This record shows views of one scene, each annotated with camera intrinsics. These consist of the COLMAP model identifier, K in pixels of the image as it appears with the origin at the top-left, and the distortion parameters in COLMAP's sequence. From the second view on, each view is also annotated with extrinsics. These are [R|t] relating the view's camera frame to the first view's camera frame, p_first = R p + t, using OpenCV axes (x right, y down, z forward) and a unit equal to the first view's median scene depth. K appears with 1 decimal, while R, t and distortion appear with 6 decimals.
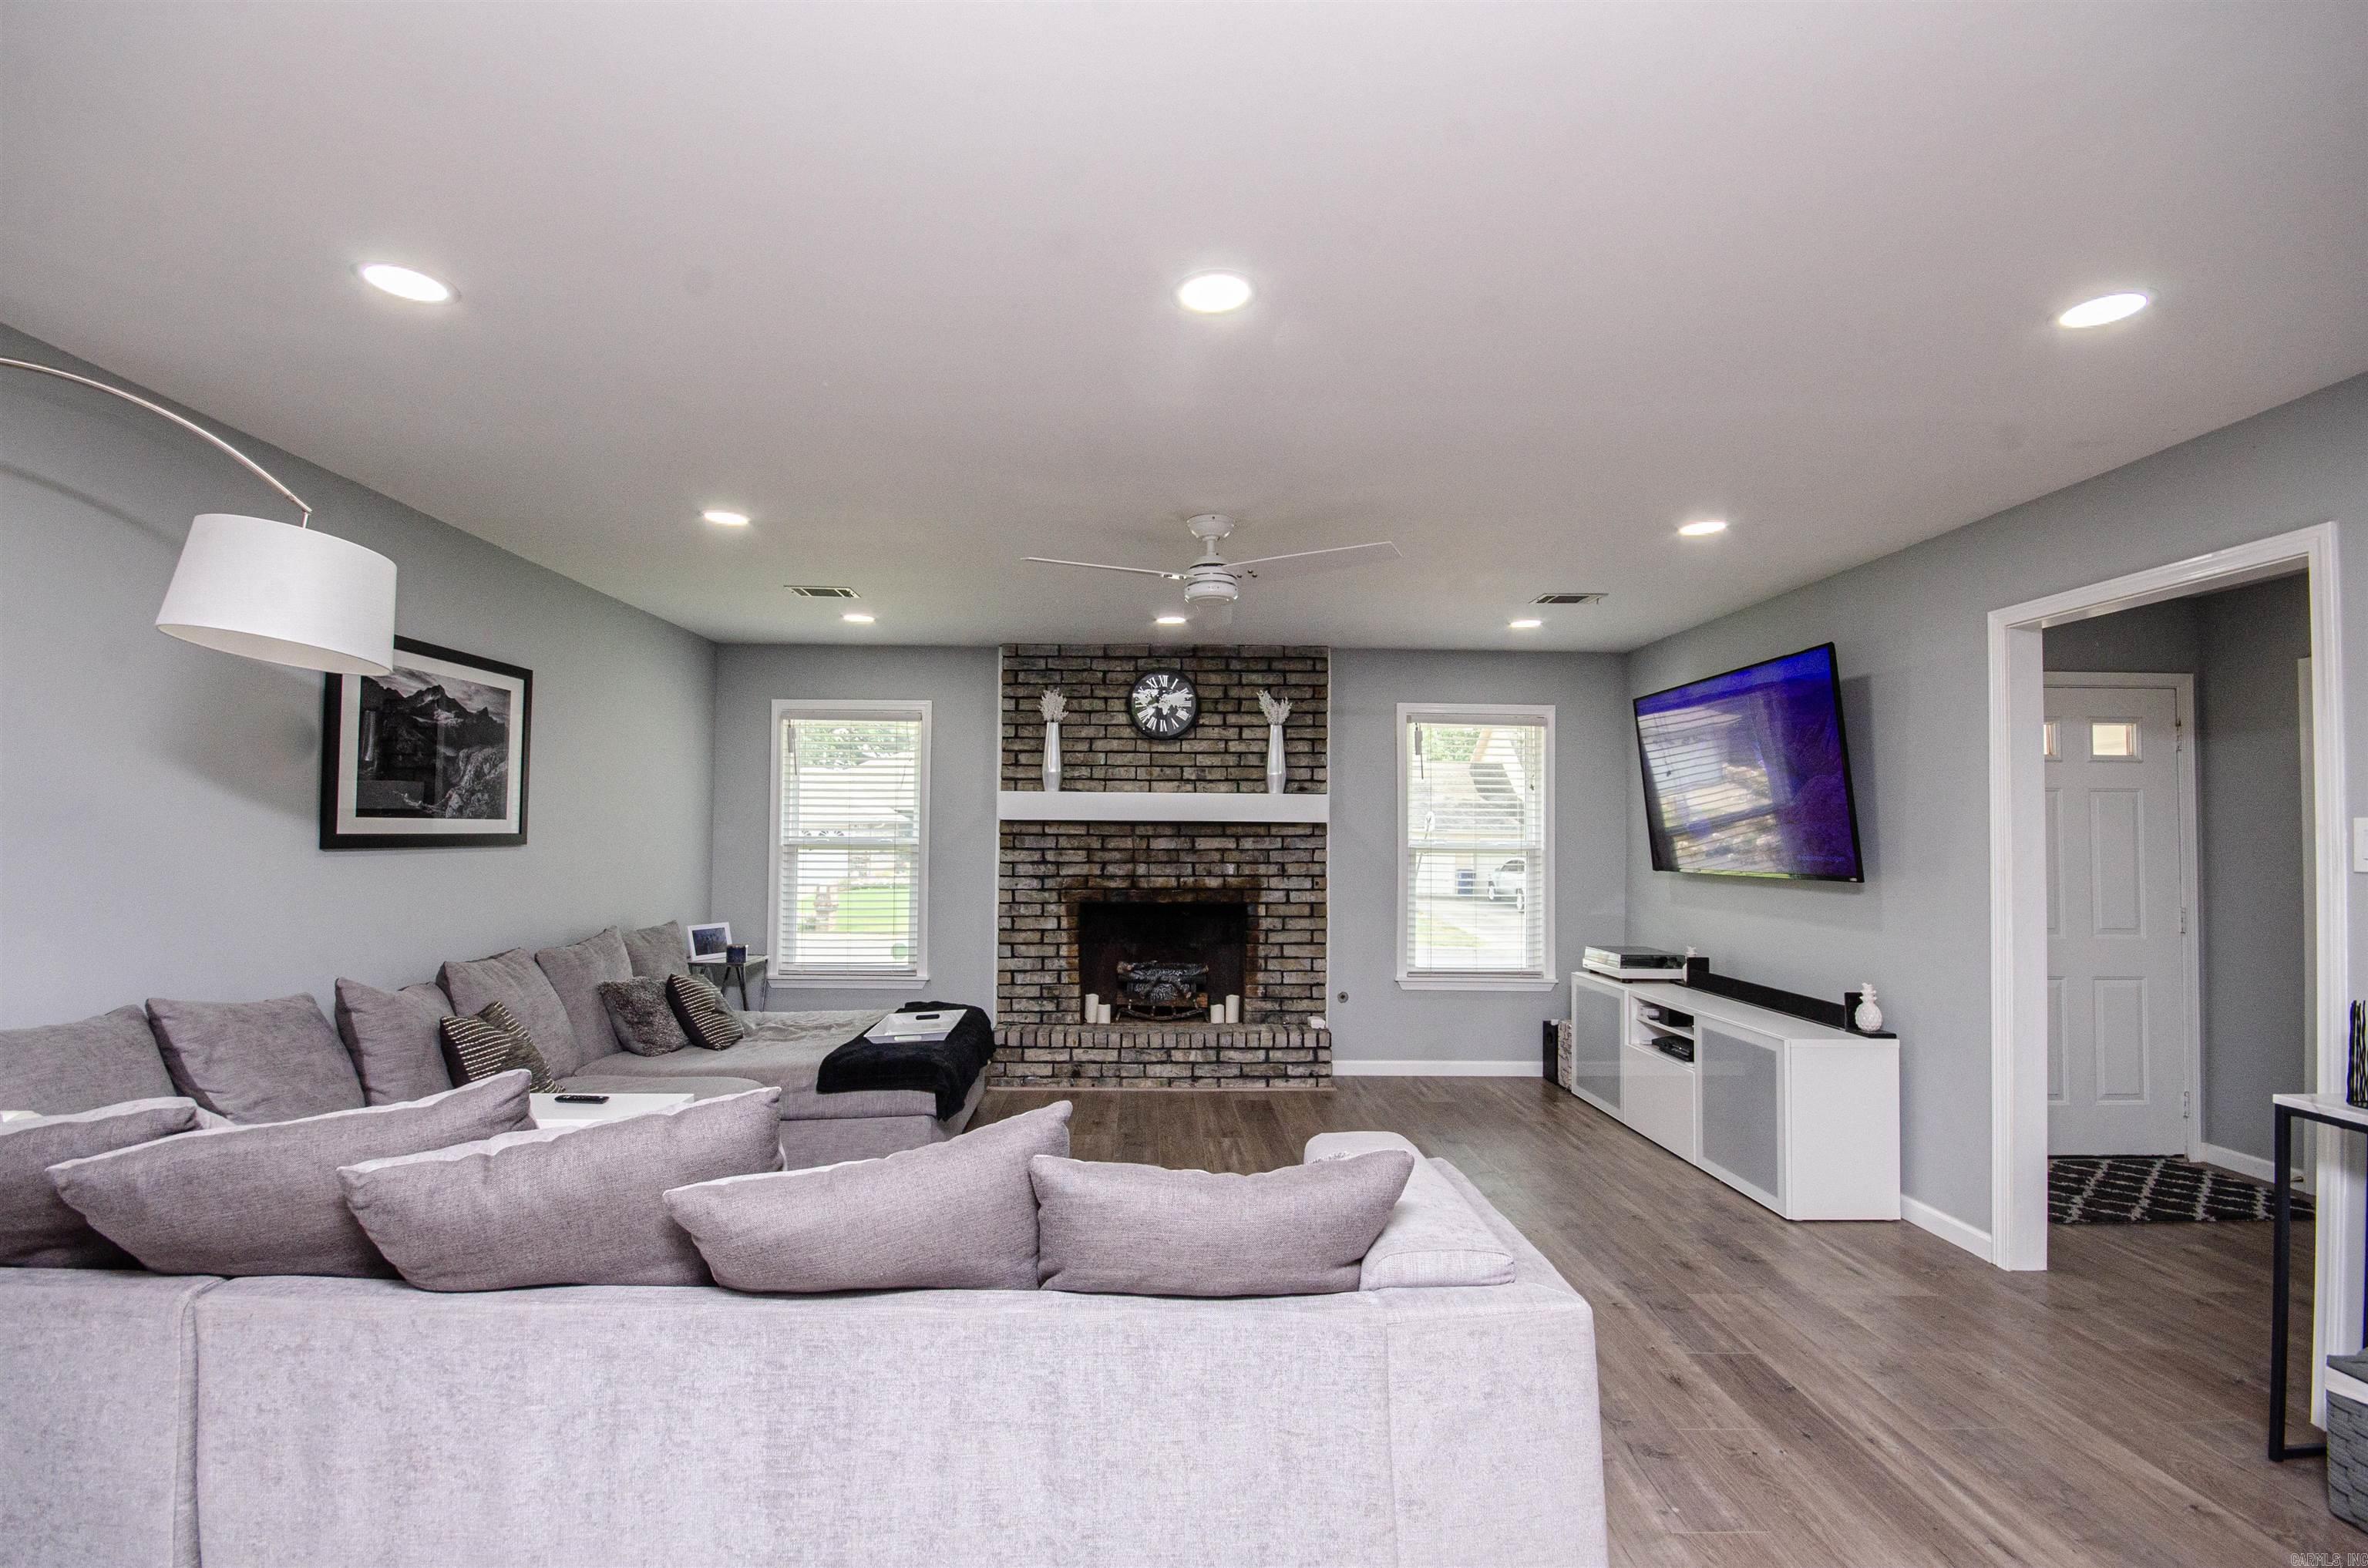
lens RADIAL K [[1042.3, 0, 1161.6], [0, 1042.3, 792.0], [0, 0, 1]] dist [-0.003643, -0.002945]
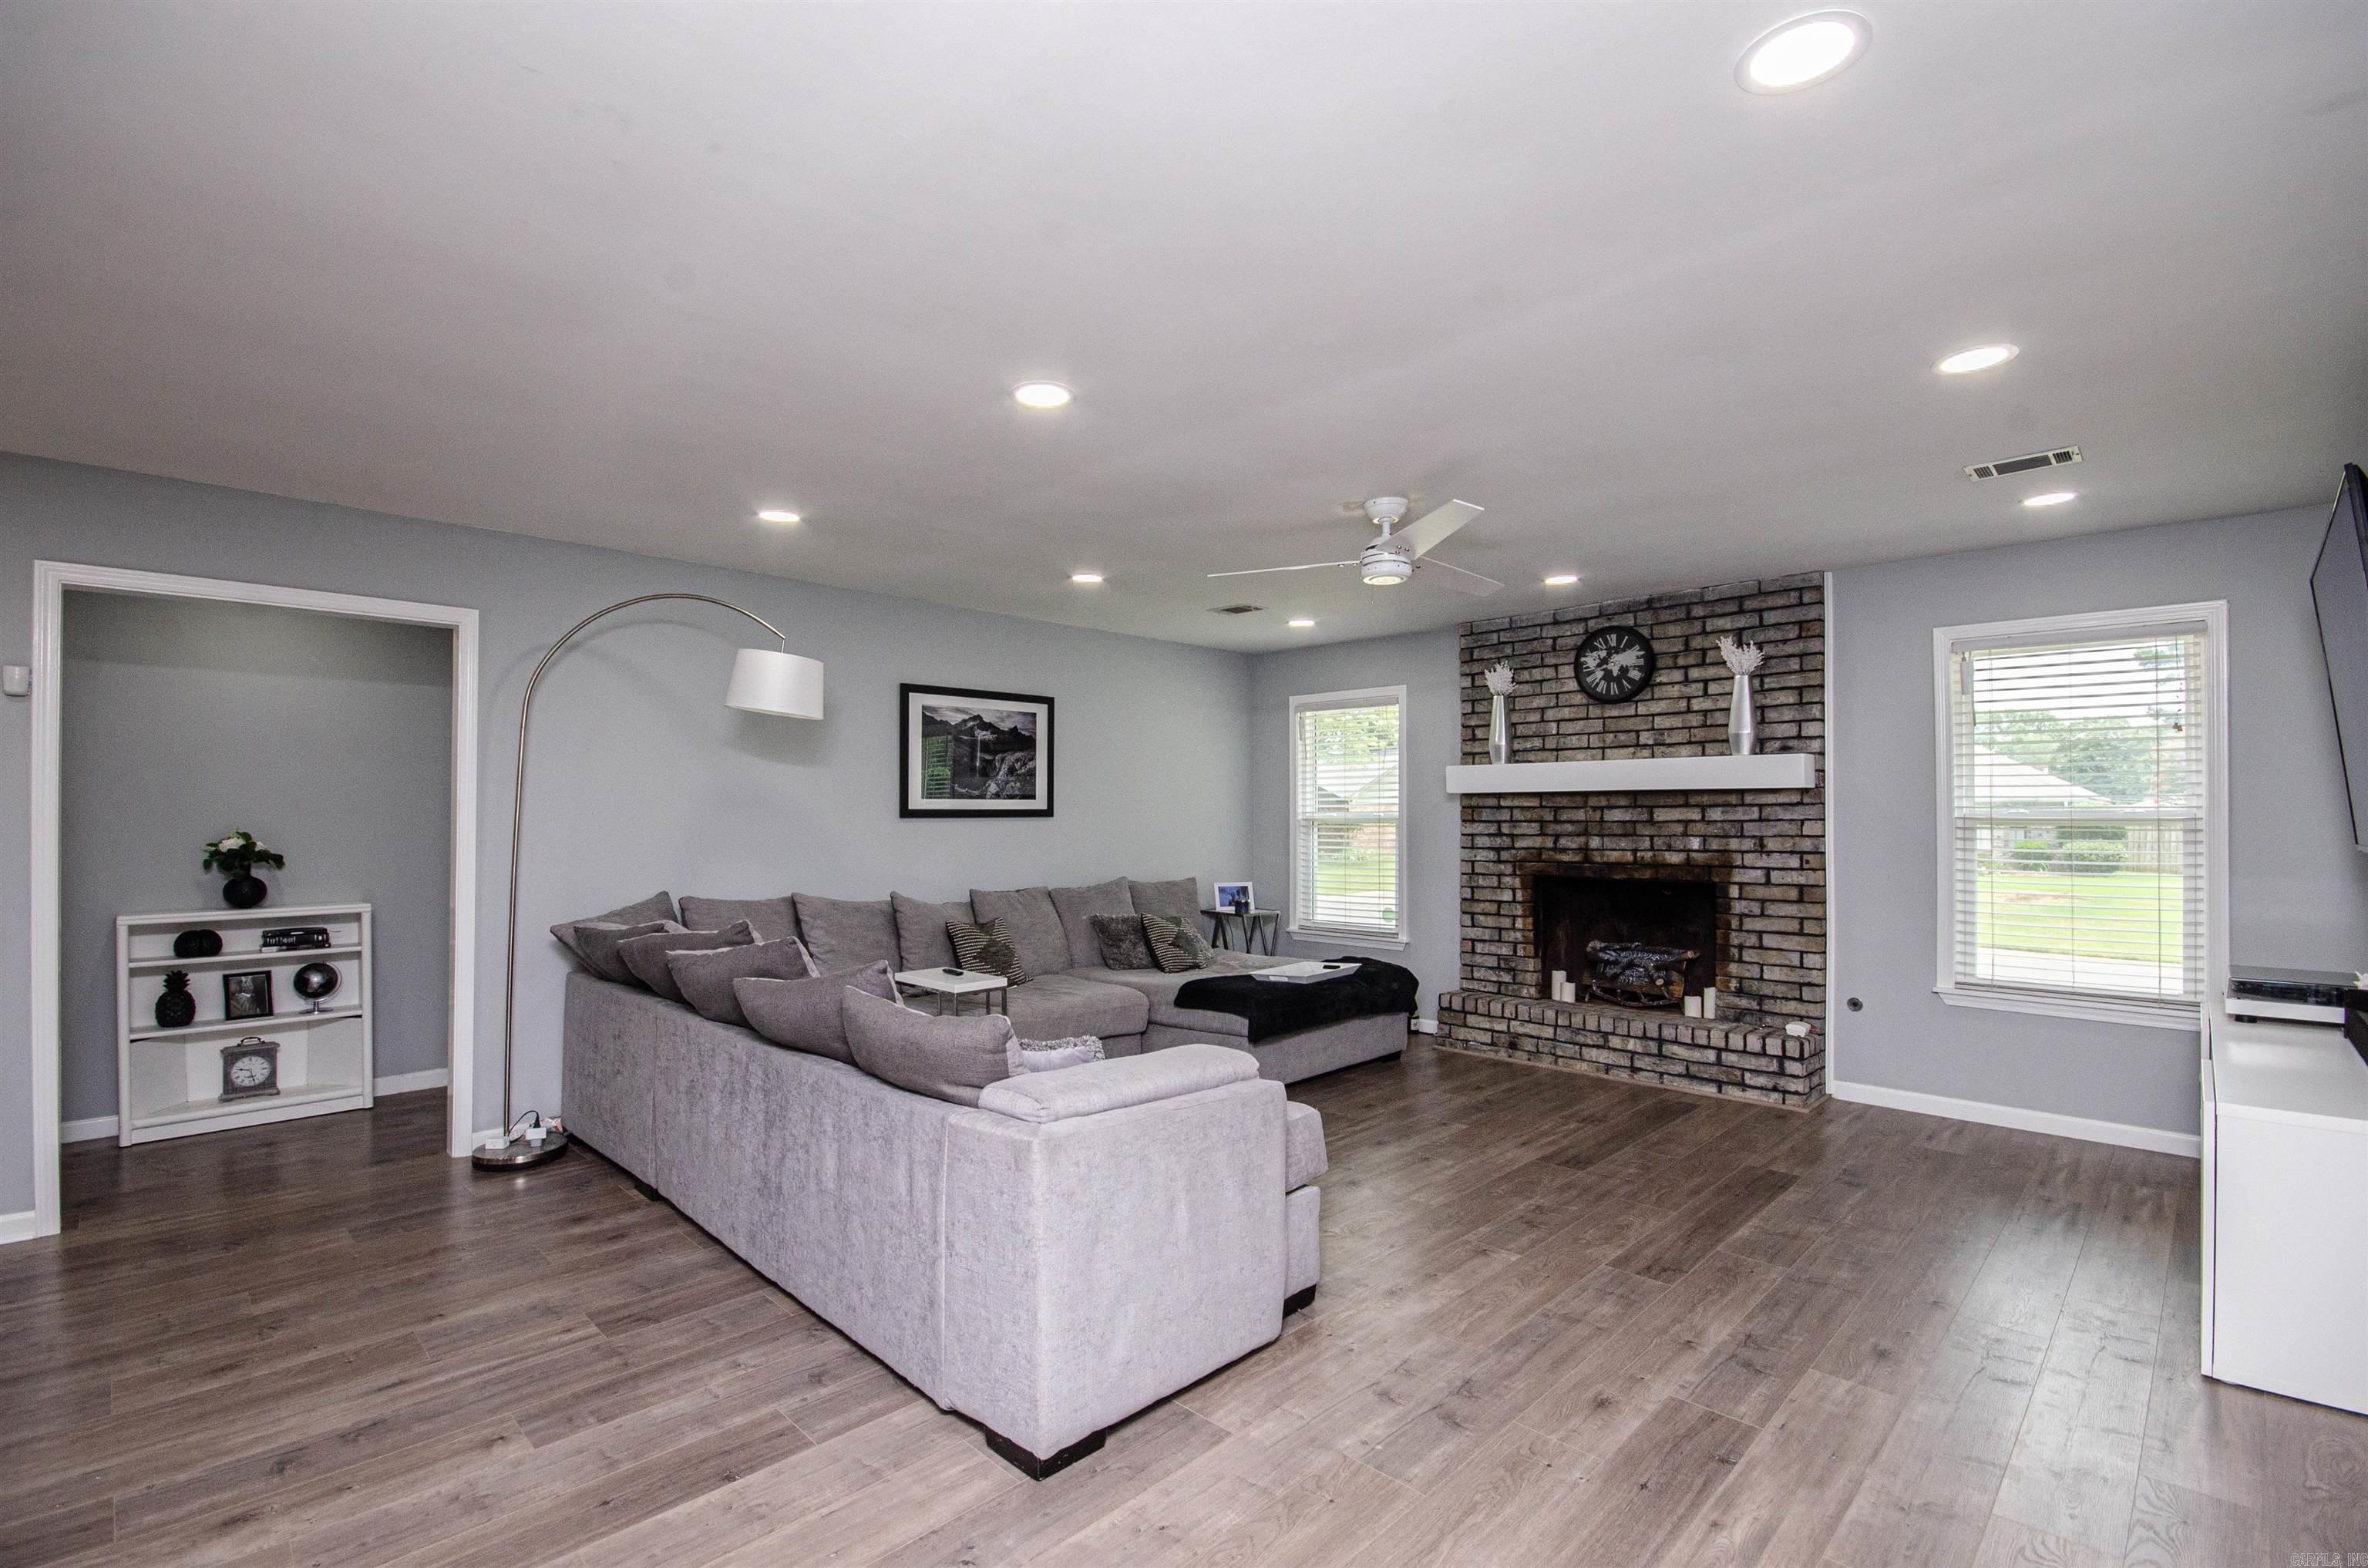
lens RADIAL K [[1042.3, 0, 1129.9], [0, 1042.3, 788.2], [0, 0, 1]] dist [-0.003643, -0.002945]
pose [[0.689408, -0.026641, -0.723883, 0.385362], [0.034584, 0.999394, -0.003843, 0.014421], [0.723547, -0.022385, 0.689912, 0.047970]]
